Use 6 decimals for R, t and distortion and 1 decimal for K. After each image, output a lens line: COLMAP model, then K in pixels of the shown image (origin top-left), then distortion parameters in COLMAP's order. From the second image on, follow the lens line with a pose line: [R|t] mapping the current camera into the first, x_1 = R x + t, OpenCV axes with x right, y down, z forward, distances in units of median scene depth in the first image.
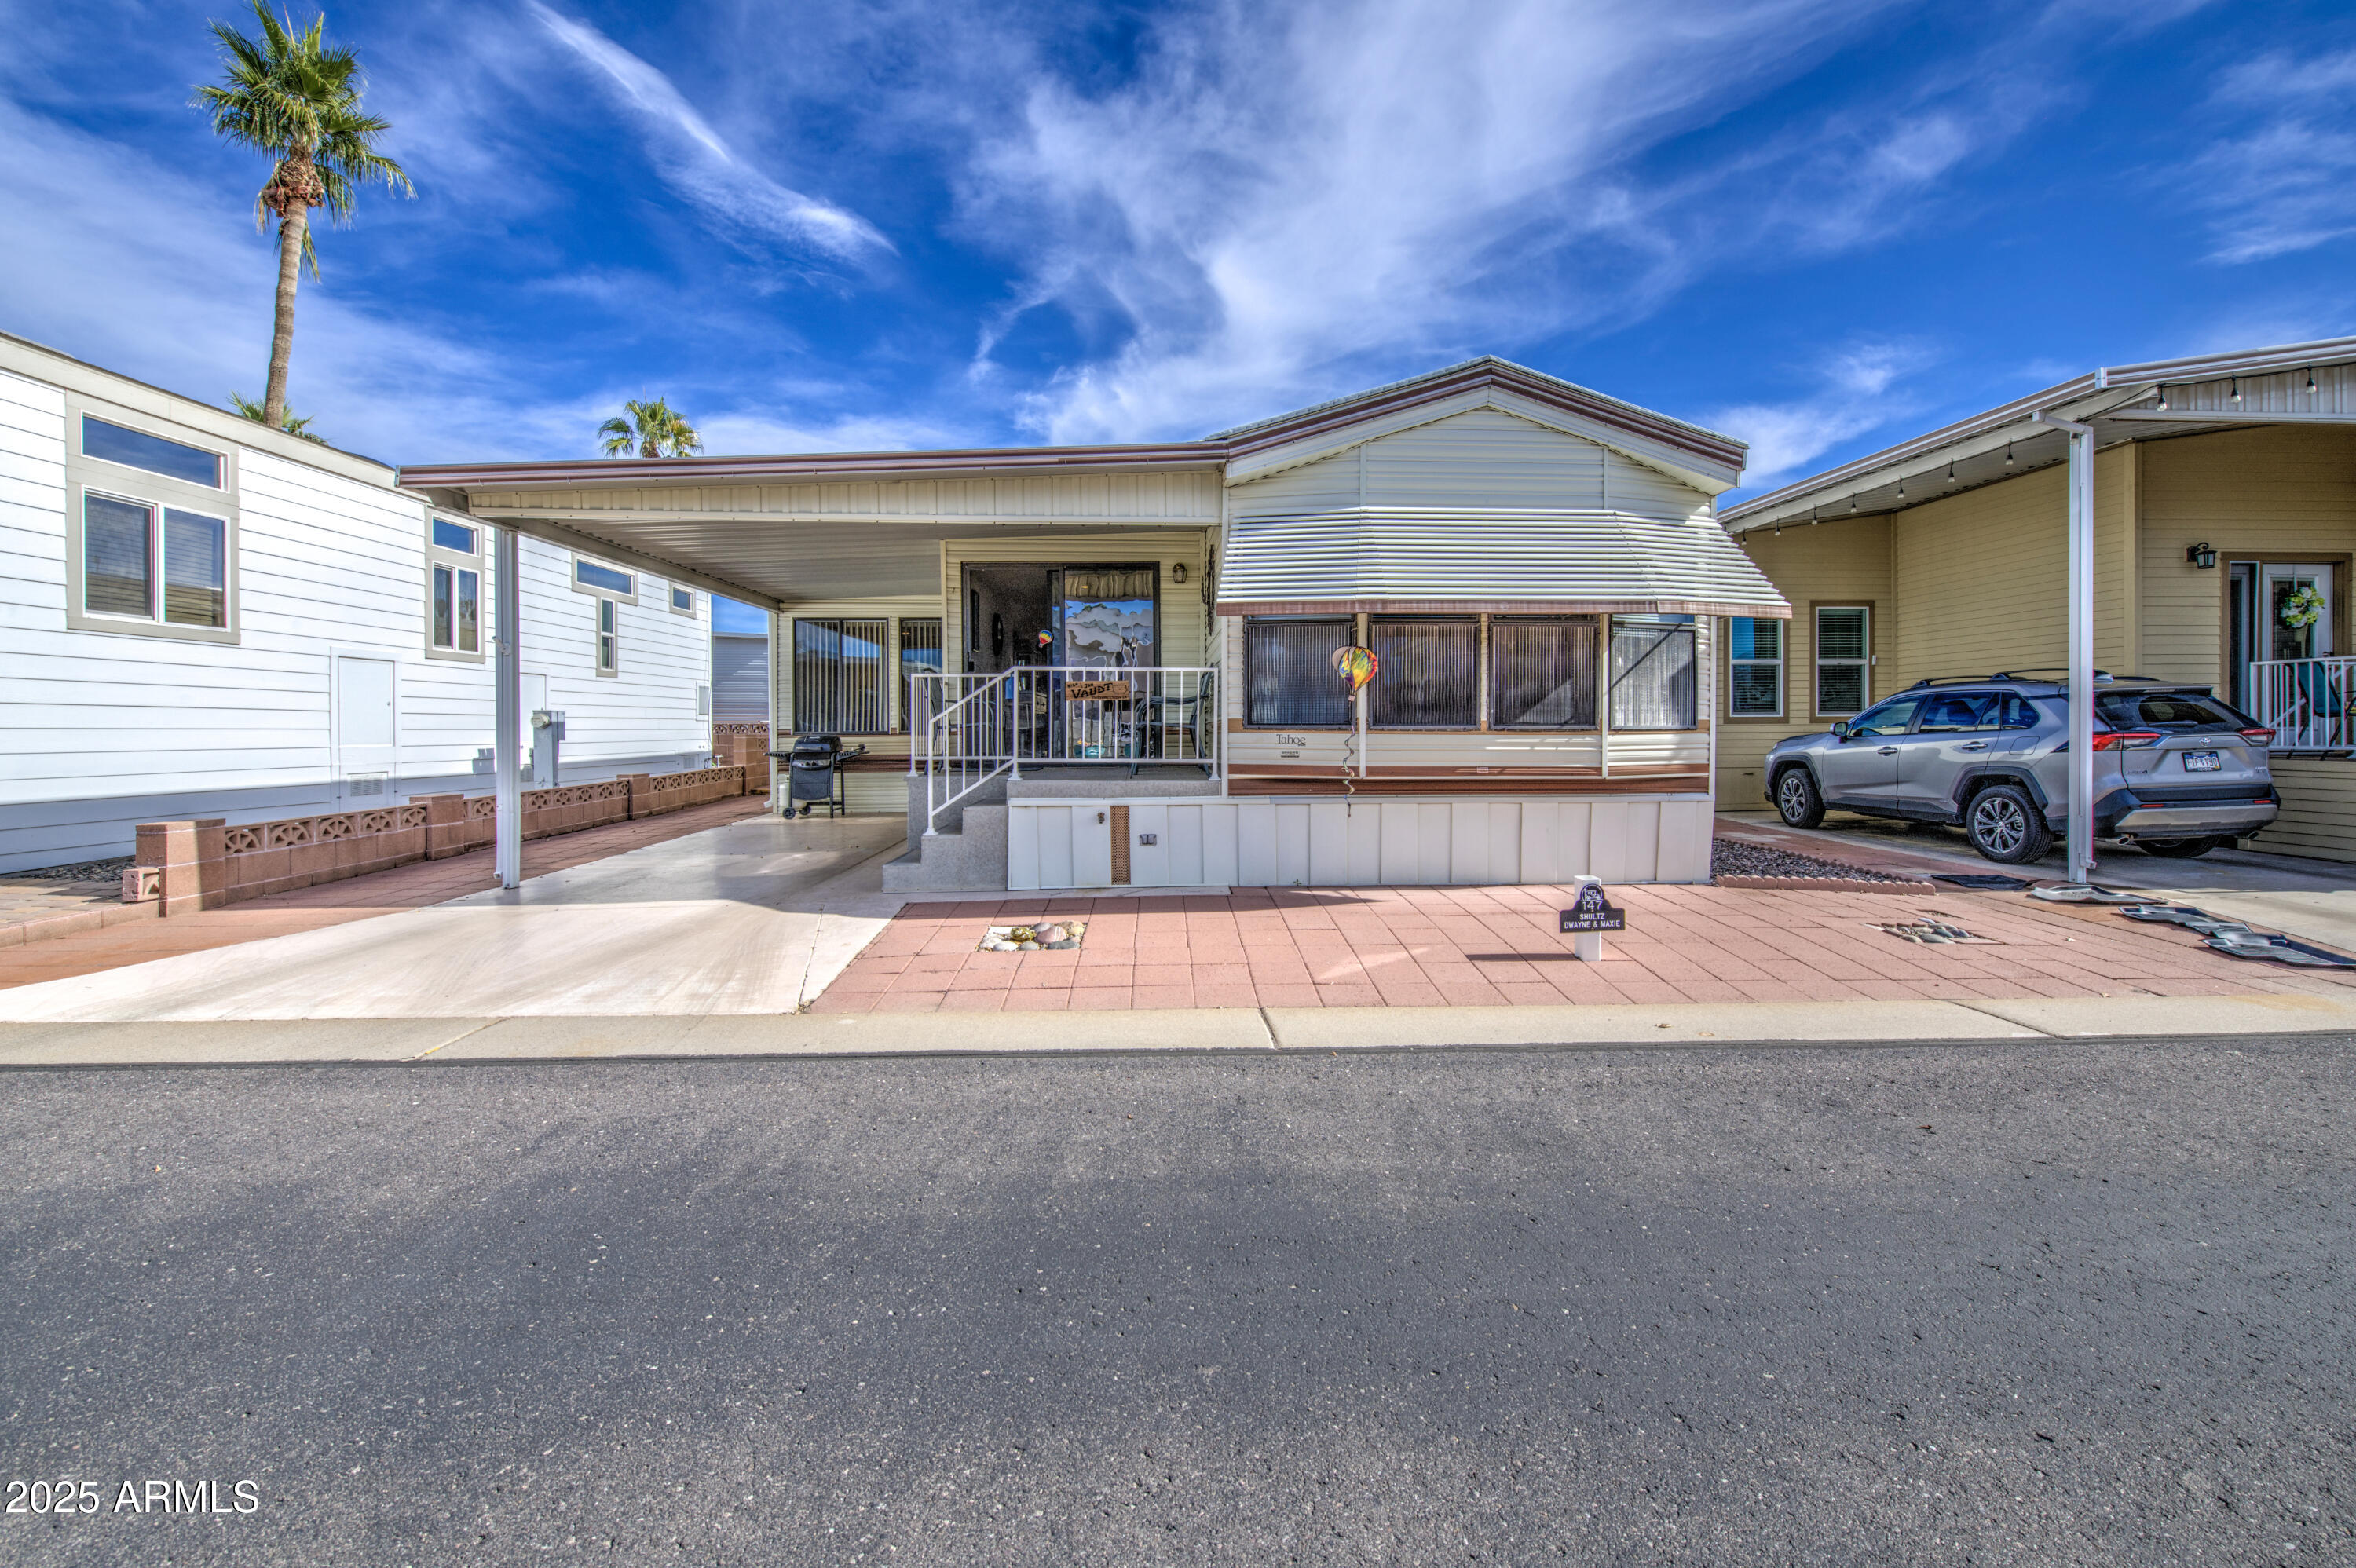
lens RADIAL K [[1047.6, 0, 1119.0], [0, 1047.6, 737.2], [0, 0, 1]] dist [0.003034, -0.000354]
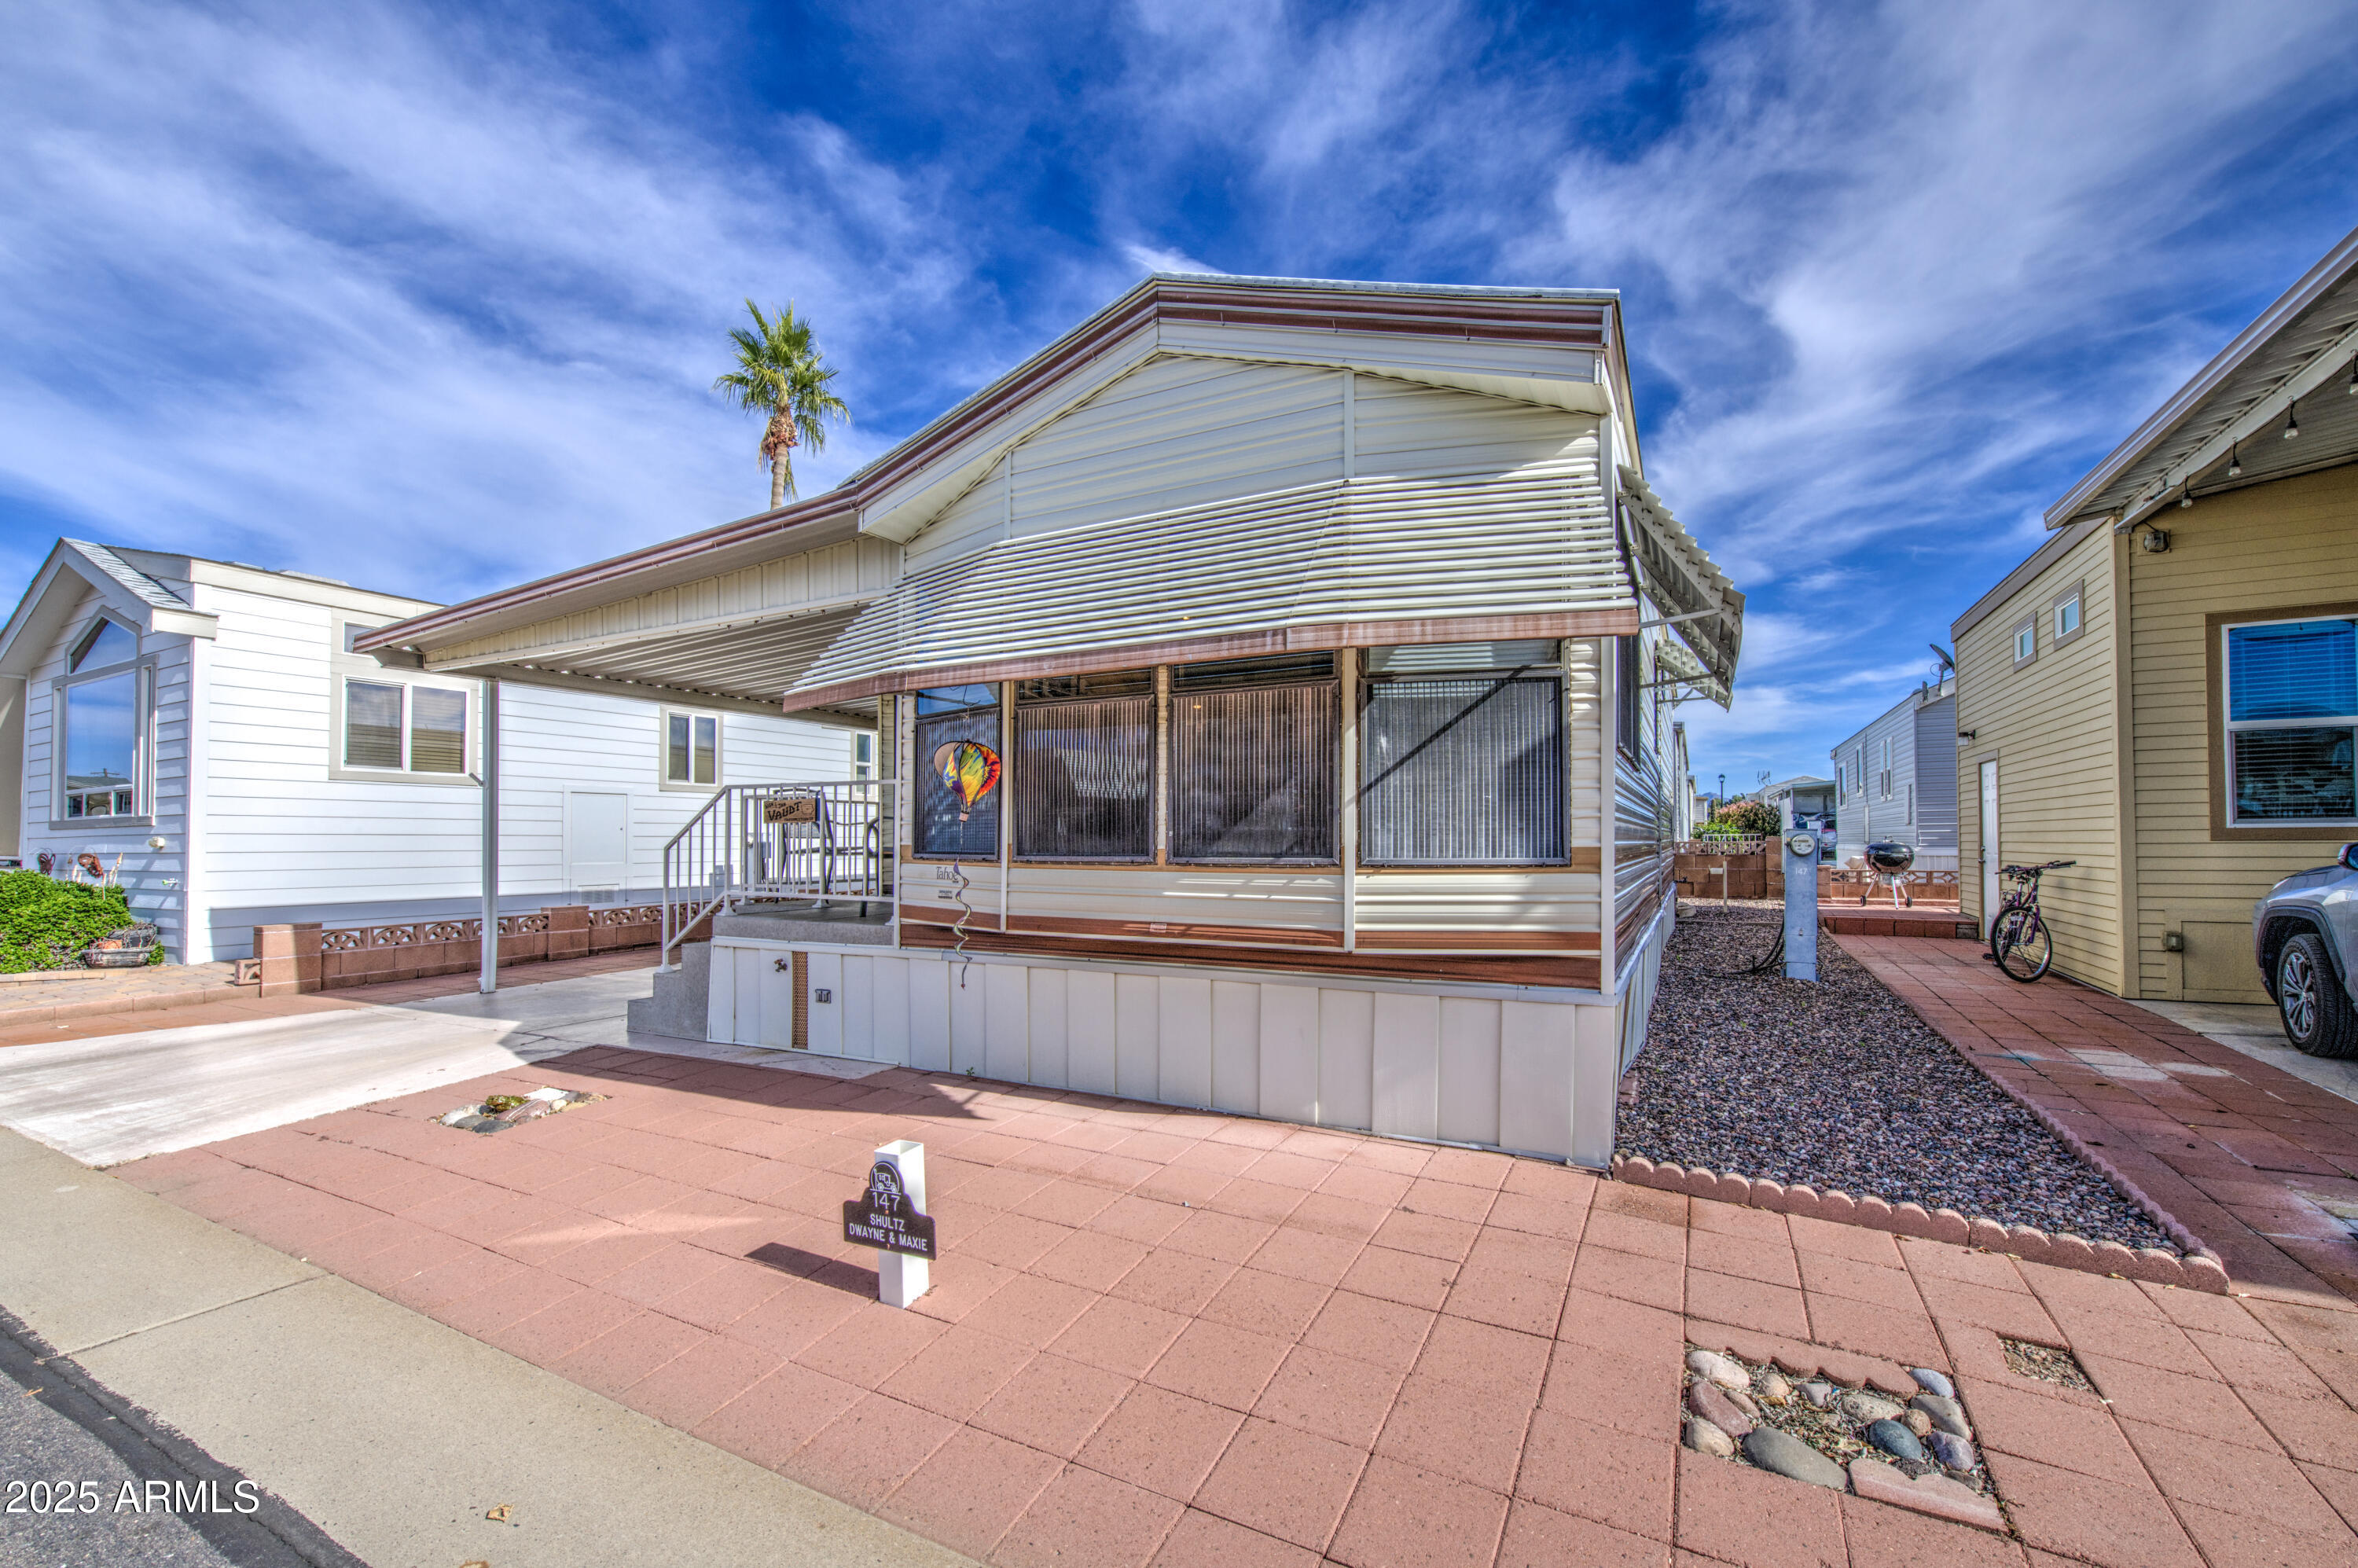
lens RADIAL K [[988.5, 0, 1113.5], [0, 988.5, 825.4], [0, 0, 1]] dist [0.001359, -0.000755]
pose [[0.856766, -0.010780, -0.515592, 0.066769], [-0.000381, 0.999768, -0.021537, -0.001831], [0.515705, 0.018649, 0.856563, 0.050623]]
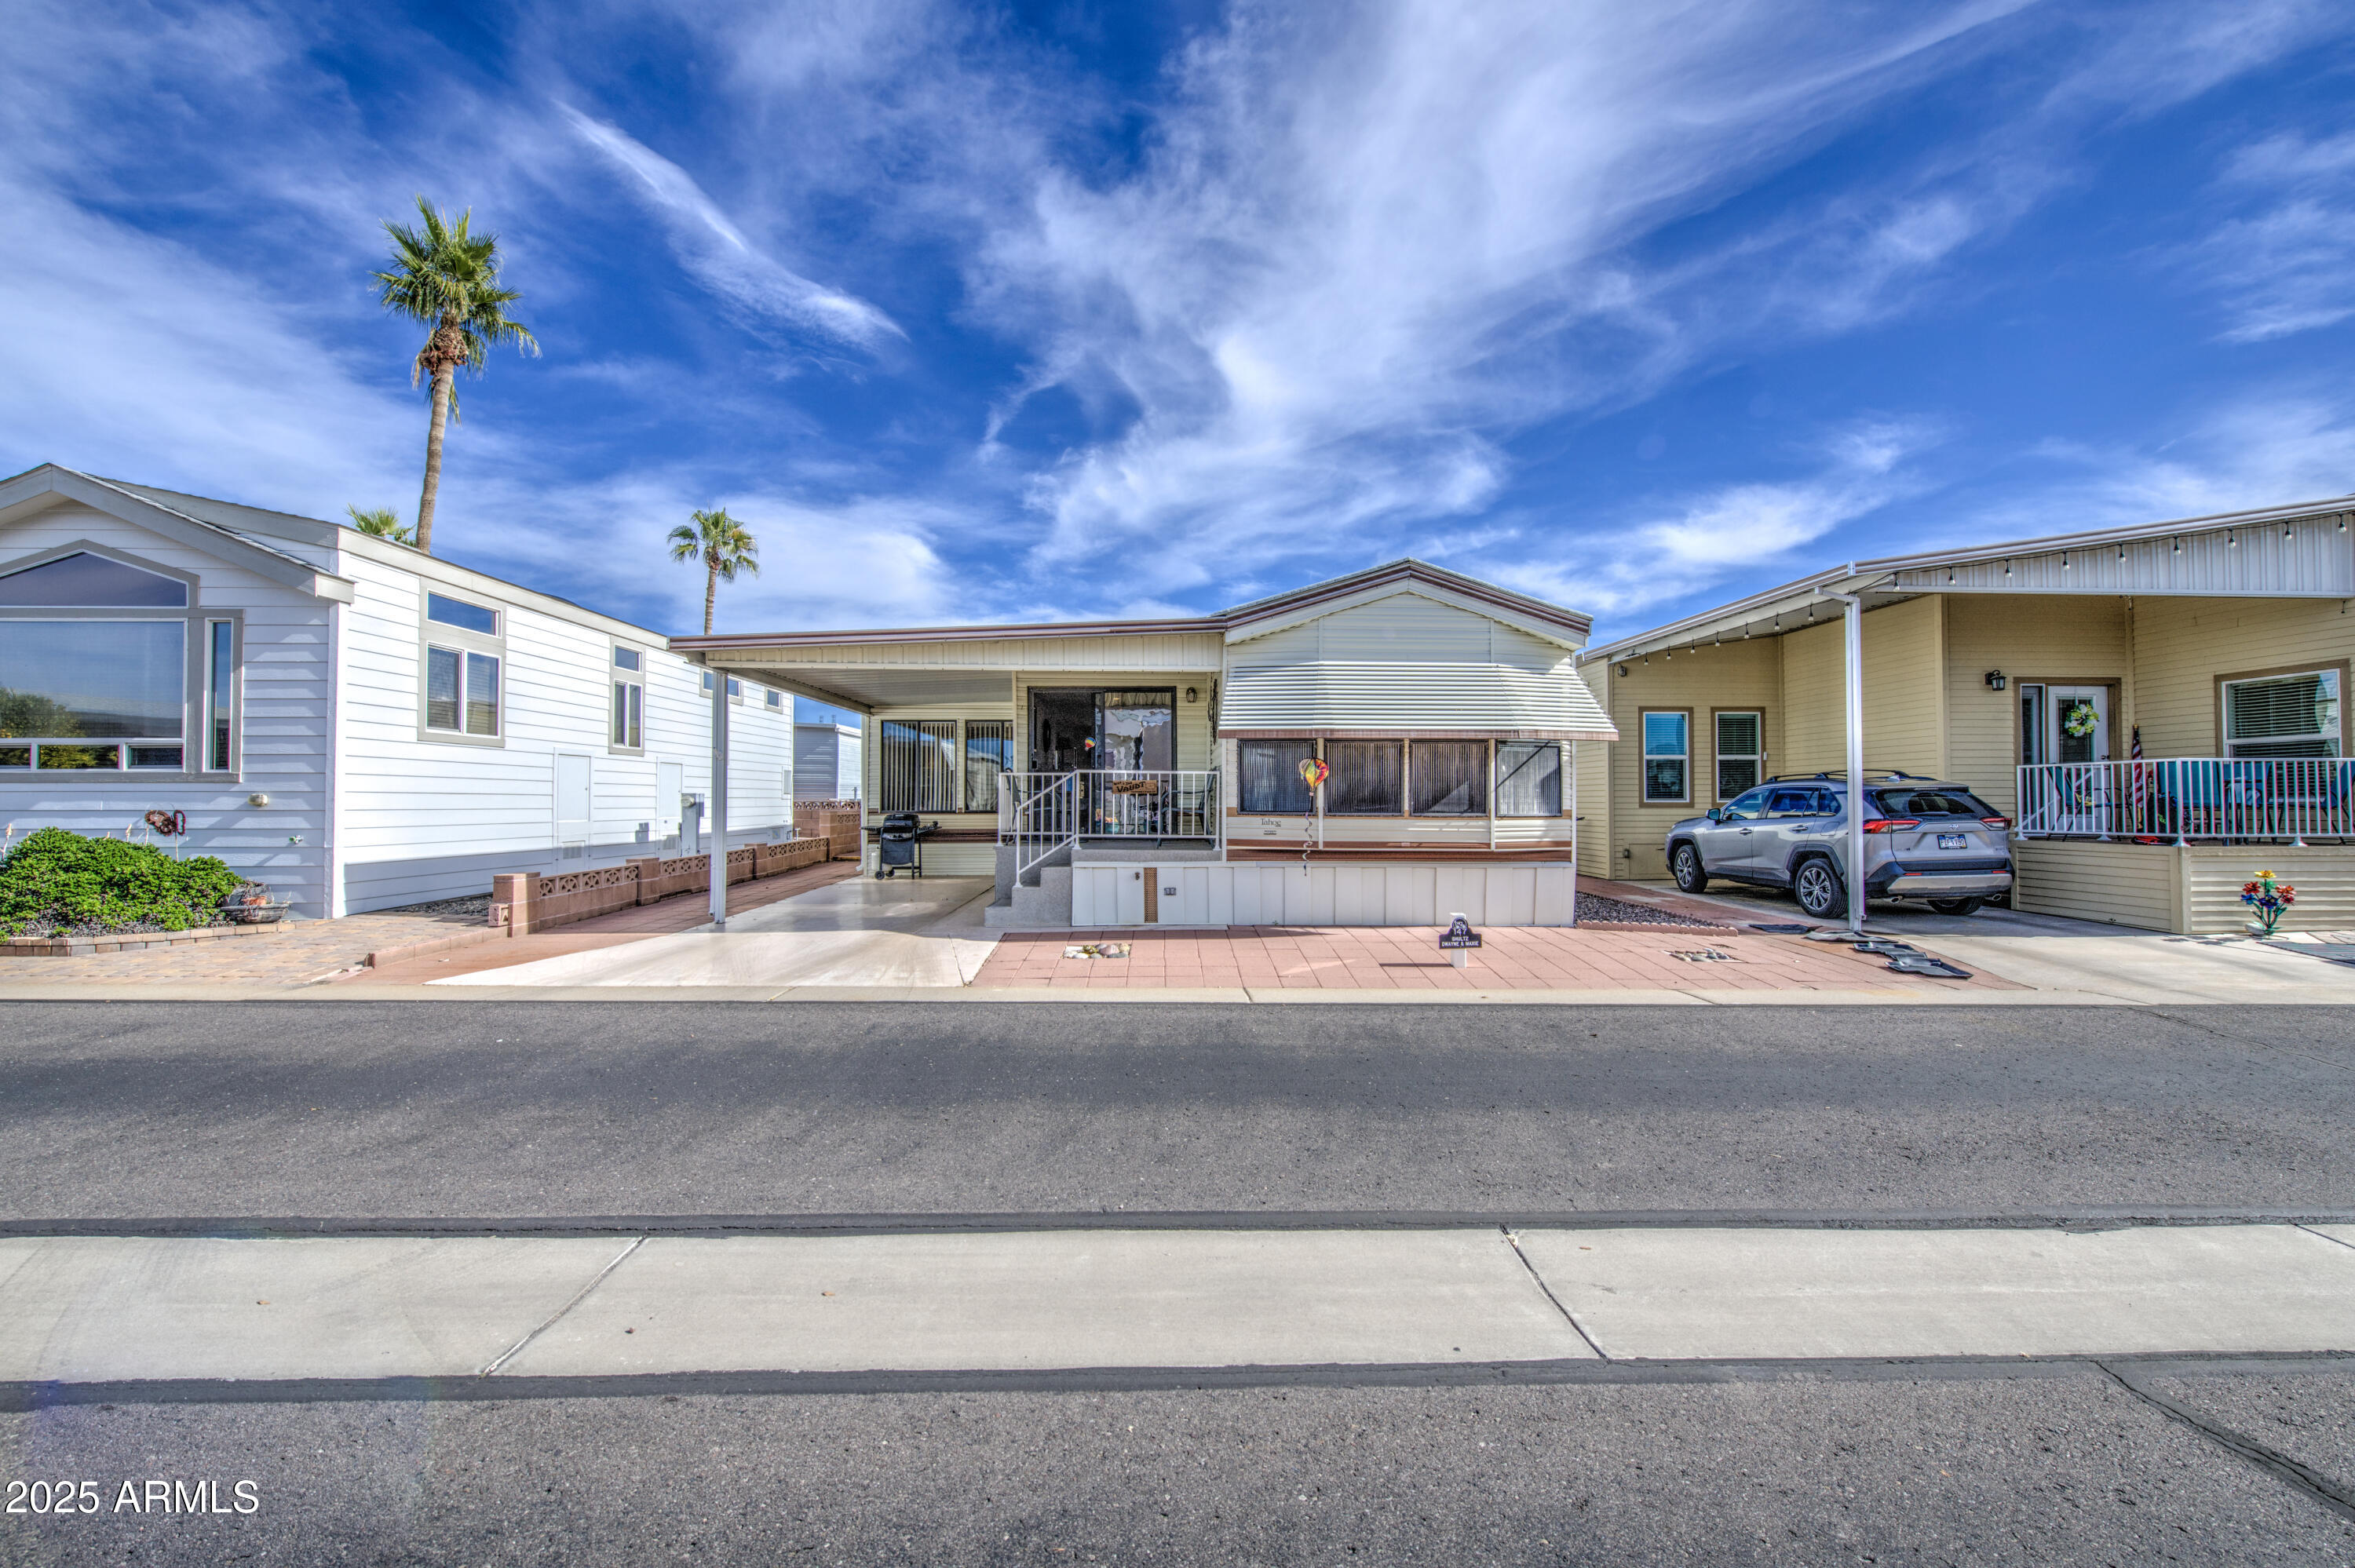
lens RADIAL K [[1059.9, 0, 1068.1], [0, 1059.9, 775.8], [0, 0, 1]] dist [0.002616, -0.000026]
pose [[0.998699, 0.003210, -0.050900, -0.004140], [-0.004840, 0.999479, -0.031920, -0.001457], [0.050771, 0.032125, 0.998194, -0.049607]]
